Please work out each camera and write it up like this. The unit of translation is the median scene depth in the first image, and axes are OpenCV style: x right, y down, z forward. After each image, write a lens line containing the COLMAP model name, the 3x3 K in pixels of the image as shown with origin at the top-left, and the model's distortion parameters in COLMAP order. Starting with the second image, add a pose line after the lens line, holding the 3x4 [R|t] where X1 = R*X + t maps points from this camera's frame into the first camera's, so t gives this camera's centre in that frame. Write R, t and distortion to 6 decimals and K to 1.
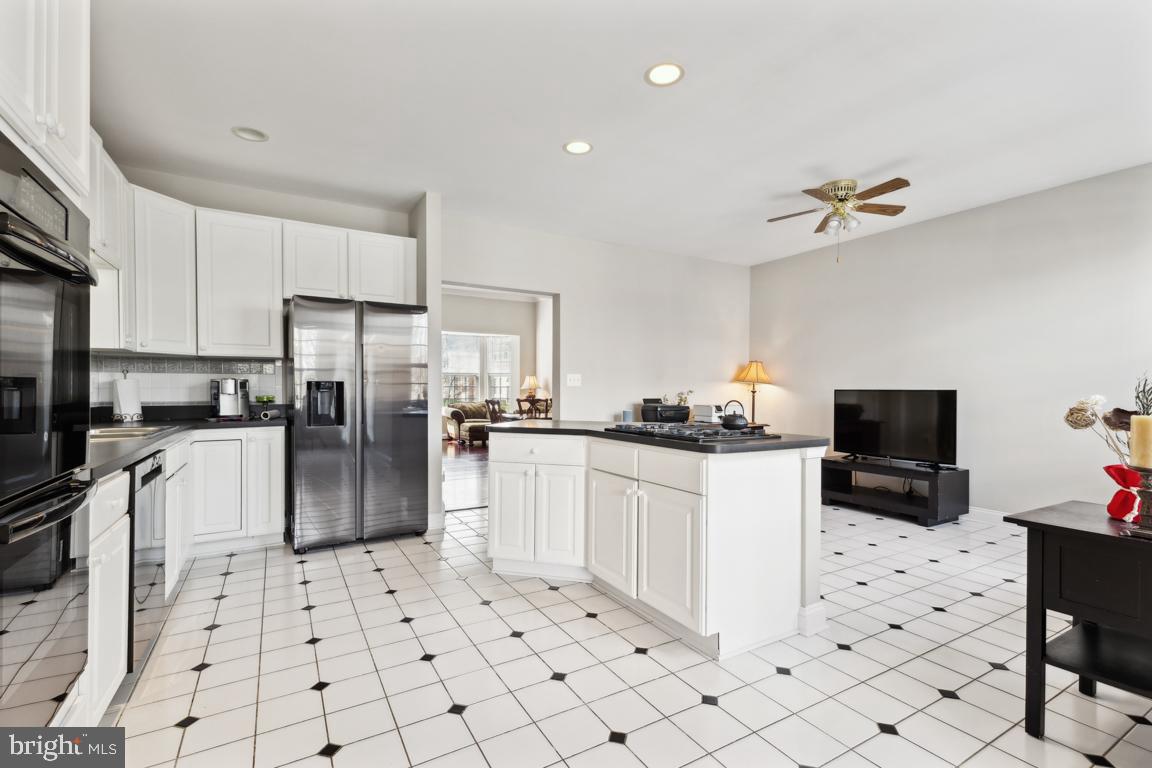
lens RADIAL K [[521.5, 0, 575.6], [0, 521.5, 387.2], [0, 0, 1]] dist [0.014931, -0.000349]
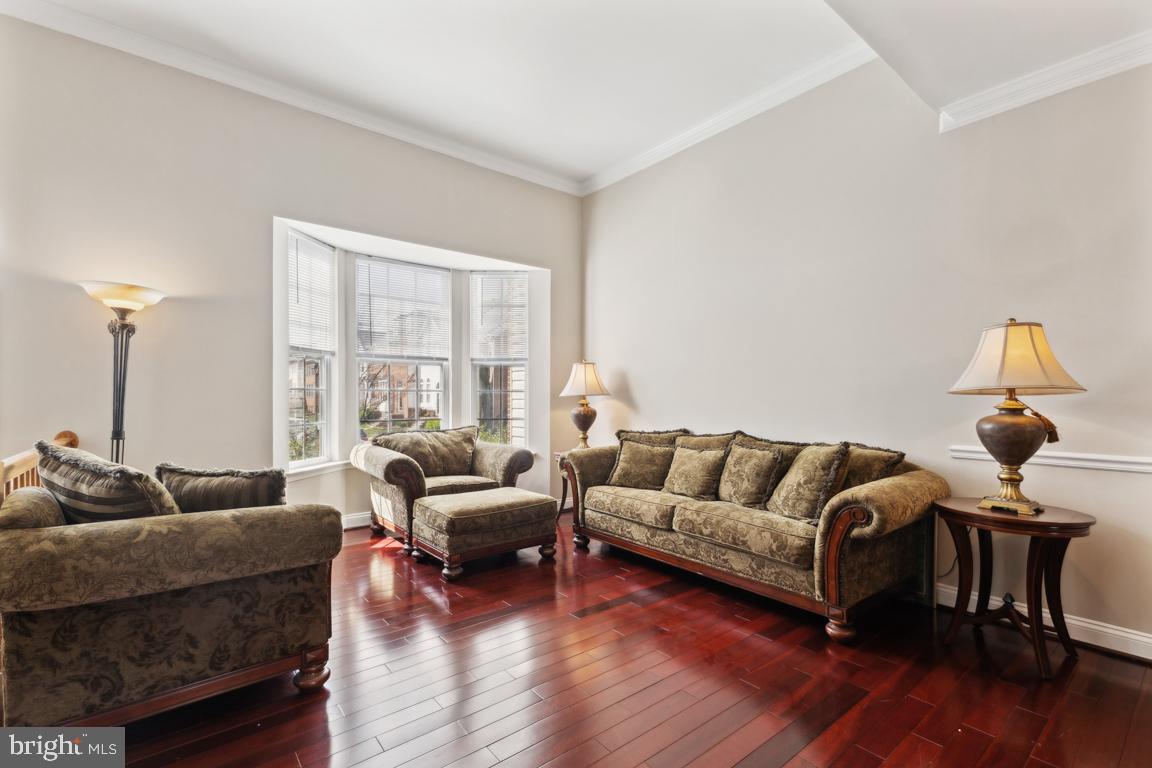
lens RADIAL K [[521.5, 0, 578.2], [0, 521.5, 394.9], [0, 0, 1]] dist [0.014931, -0.000349]
pose [[0.988098, 0.003139, 0.153792, -0.158591], [-0.002750, 0.999992, -0.002745, 0.003282], [-0.153800, 0.002290, 0.988099, 0.613463]]
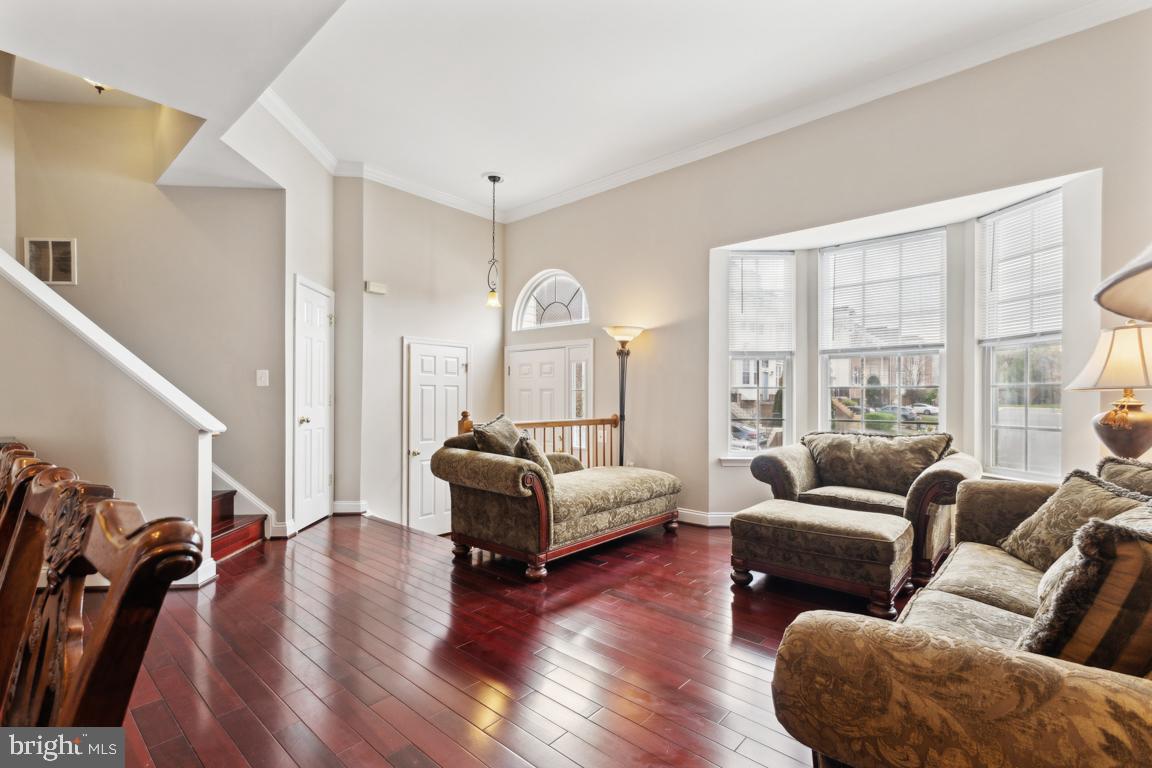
lens RADIAL K [[521.5, 0, 580.1], [0, 521.5, 394.0], [0, 0, 1]] dist [0.014931, -0.000349]
pose [[0.313083, -0.002973, -0.949721, 0.050205], [-0.000102, 0.999995, -0.003164, 0.004982], [0.949726, 0.001088, 0.313081, 0.739258]]
